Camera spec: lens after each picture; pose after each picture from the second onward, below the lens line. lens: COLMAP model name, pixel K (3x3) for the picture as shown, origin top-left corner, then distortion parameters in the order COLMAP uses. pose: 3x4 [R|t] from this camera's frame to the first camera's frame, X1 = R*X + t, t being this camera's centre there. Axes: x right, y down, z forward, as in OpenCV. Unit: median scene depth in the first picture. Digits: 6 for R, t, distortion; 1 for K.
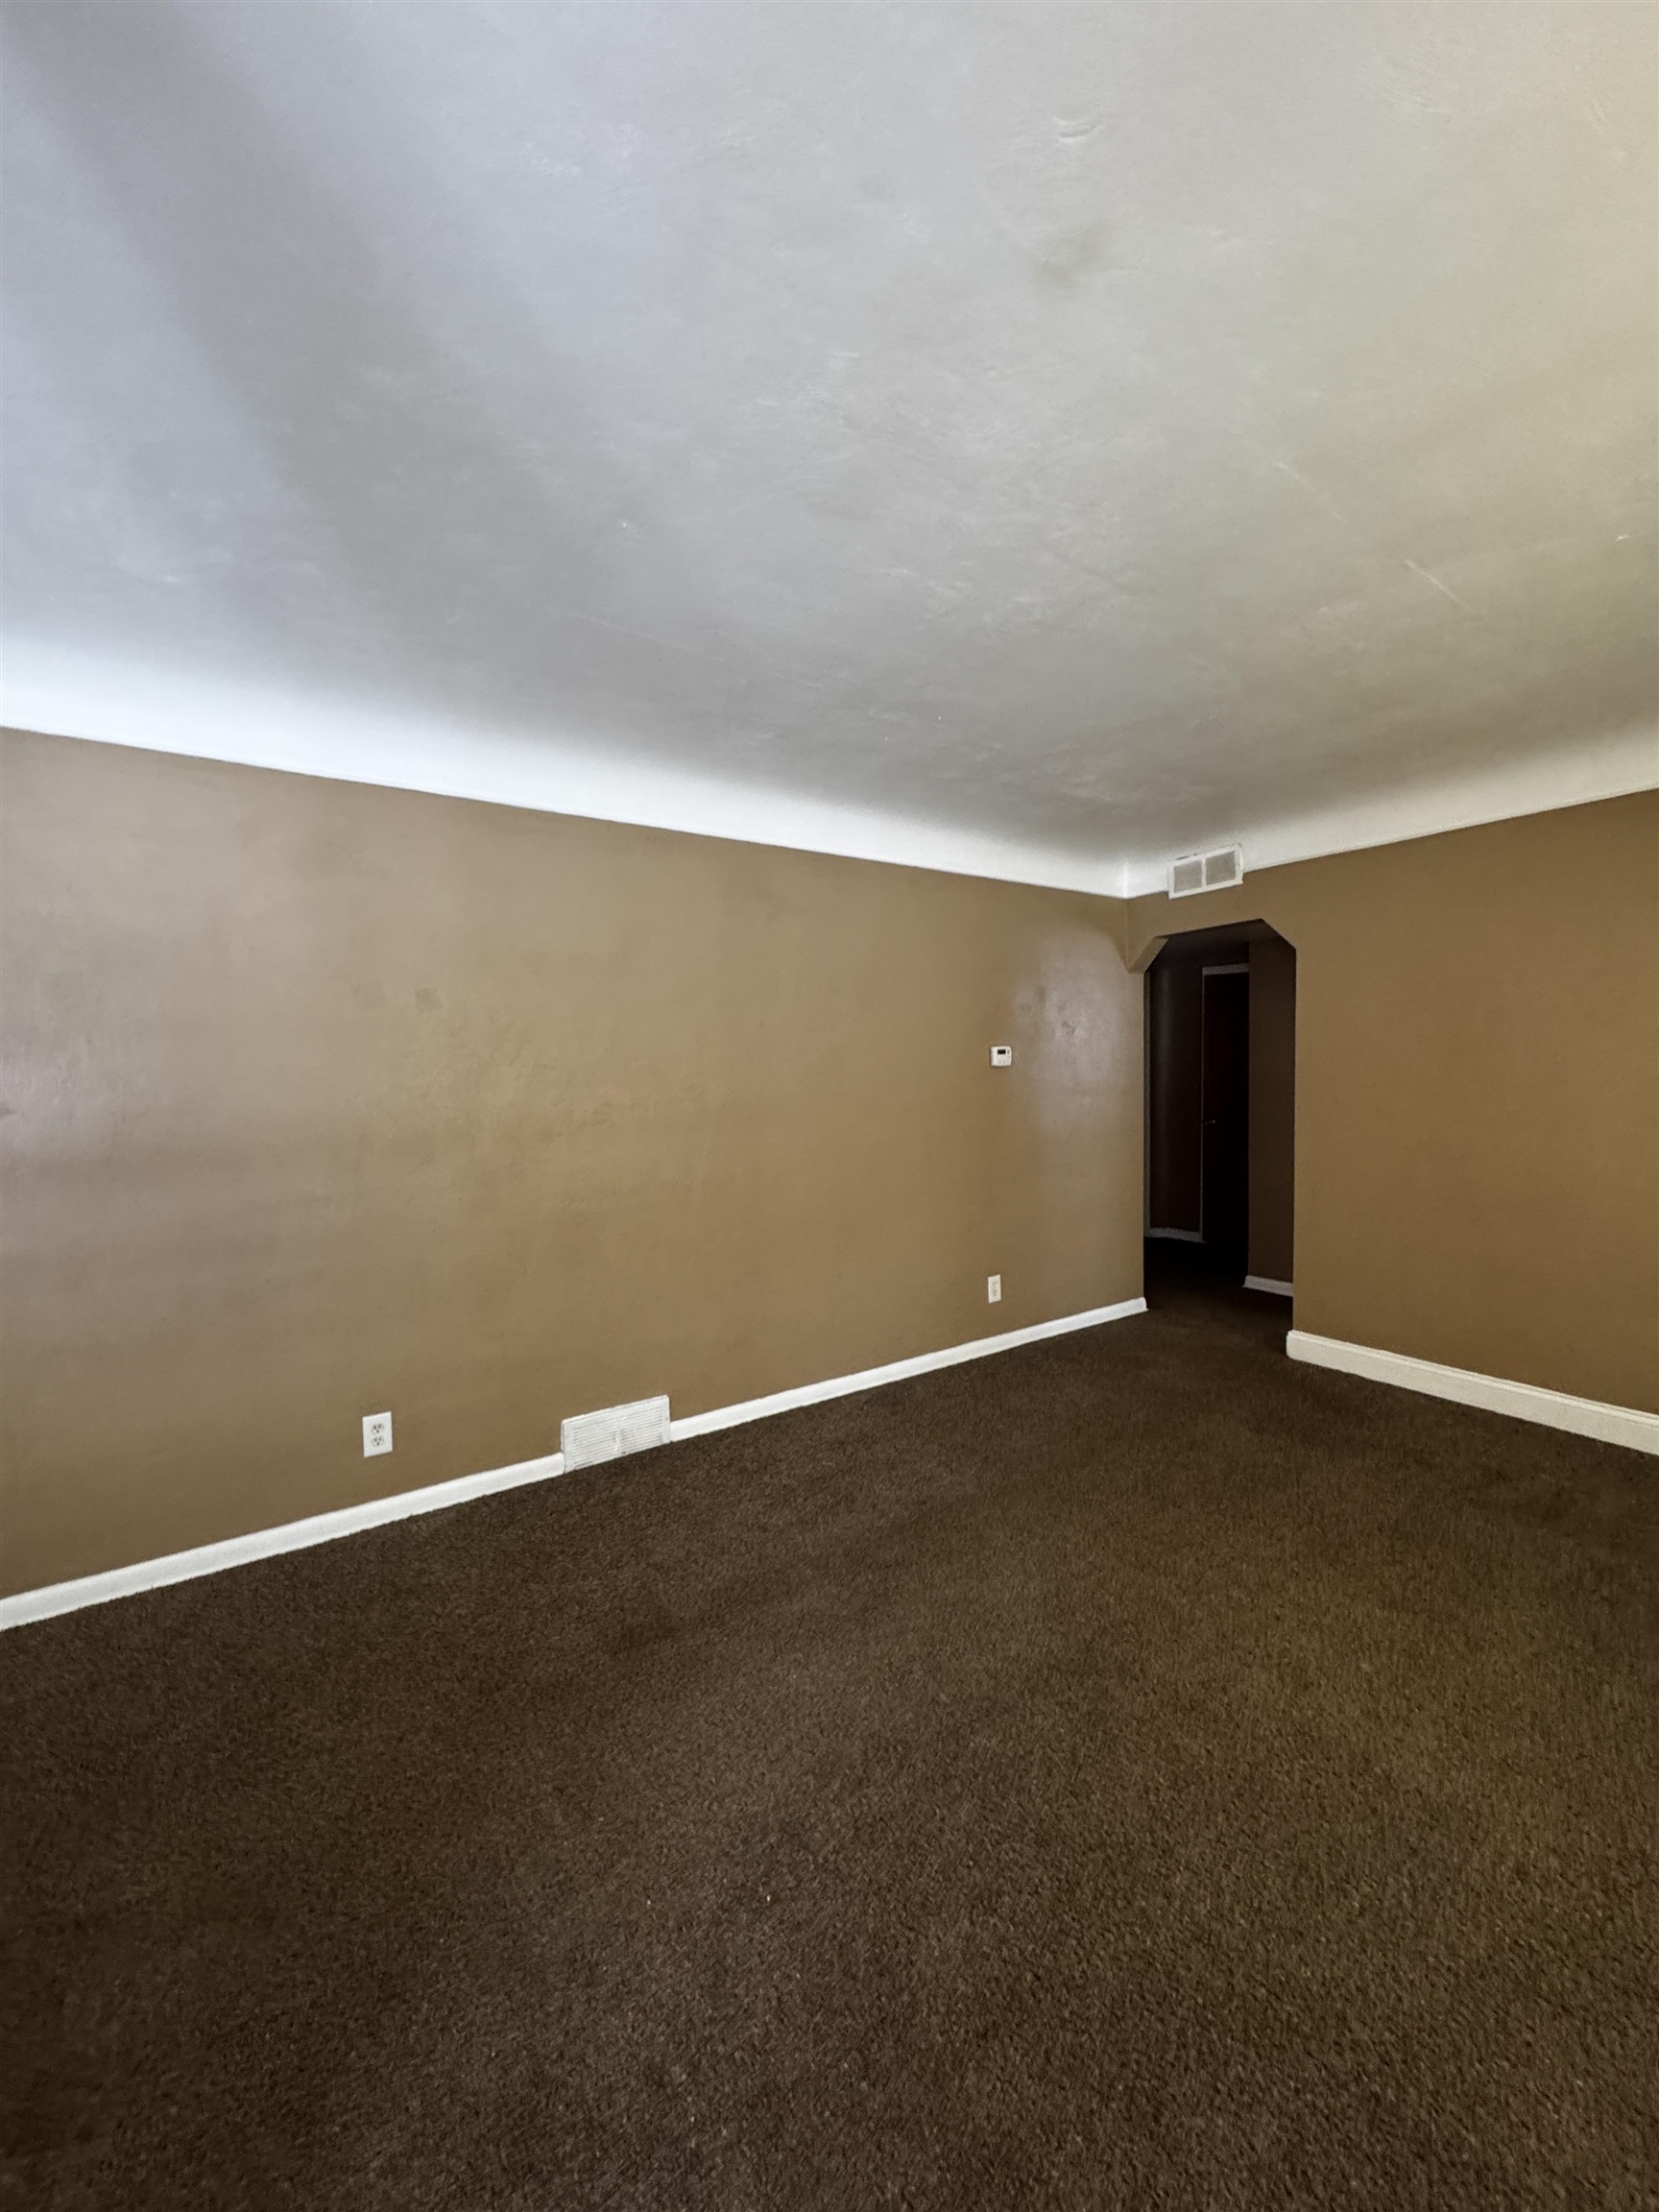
lens RADIAL K [[886.9, 0, 822.8], [0, 886.9, 1102.4], [0, 0, 1]] dist [-0.007557, 0.001038]
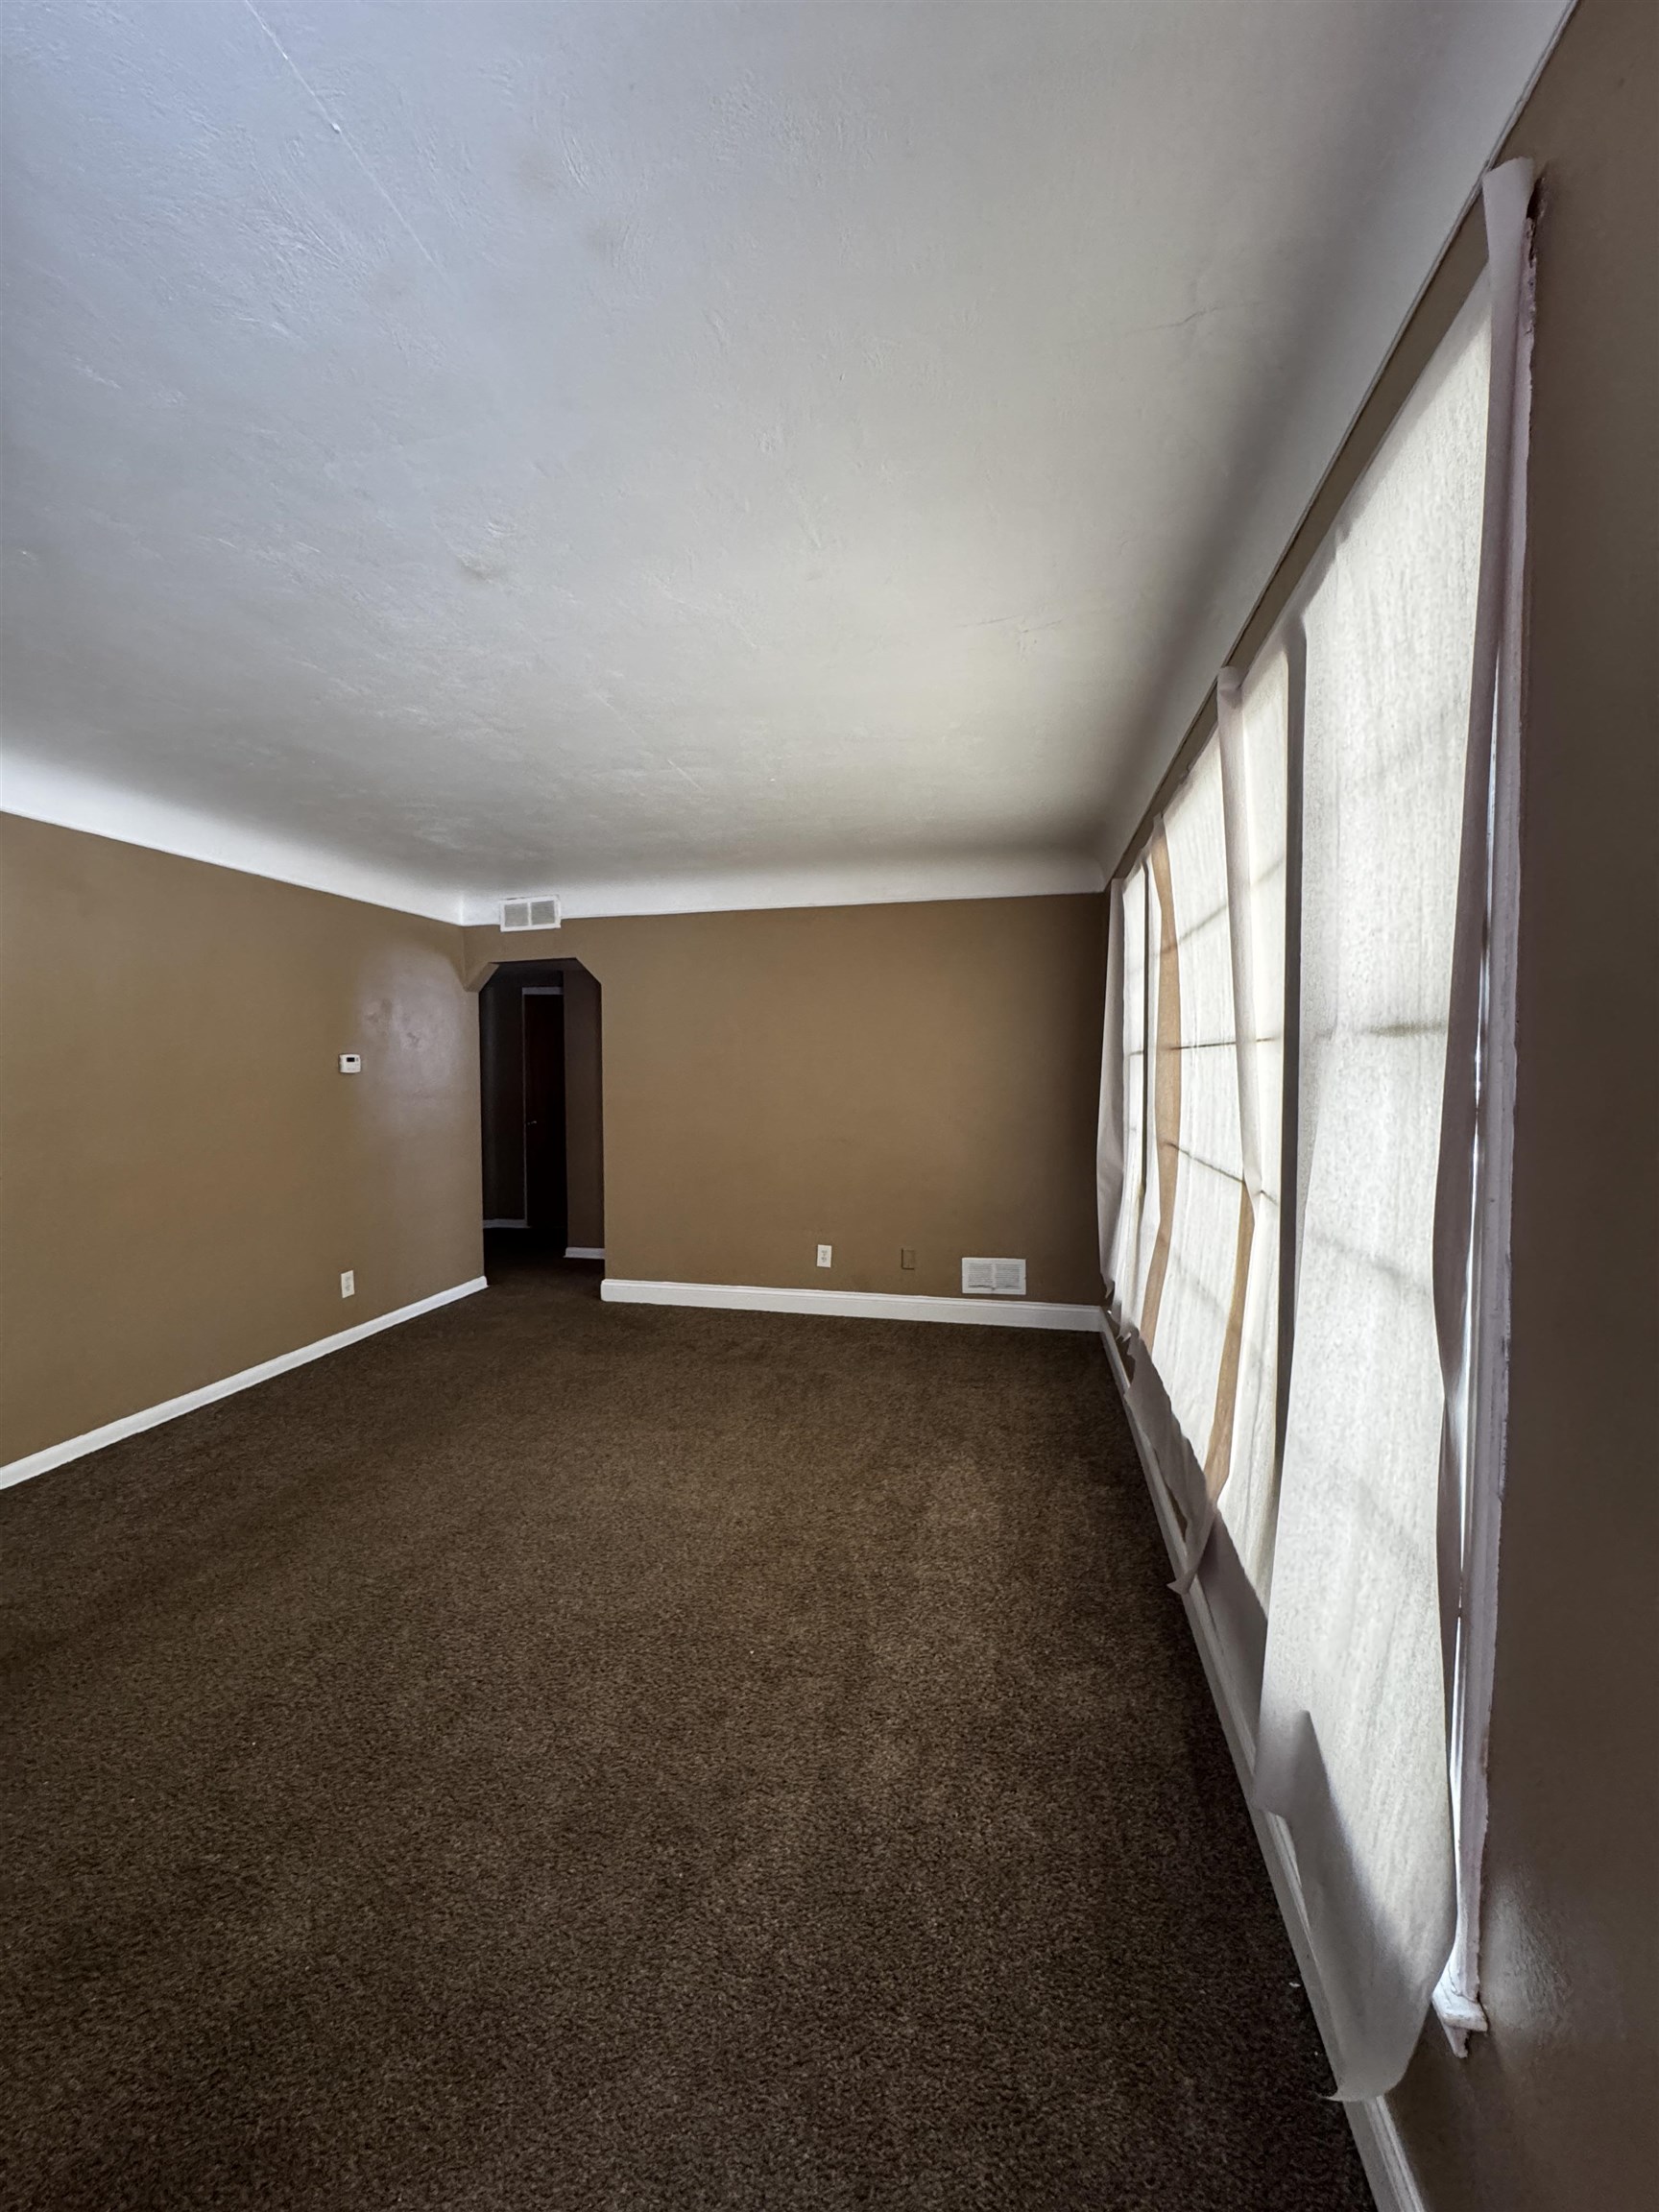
lens RADIAL K [[886.9, 0, 836.5], [0, 886.9, 1110.0], [0, 0, 1]] dist [-0.007557, 0.001038]
pose [[0.724234, -0.020473, 0.689250, -0.126504], [0.019278, 0.999770, 0.009441, 0.005322], [-0.689284, 0.006450, 0.724462, -0.196077]]
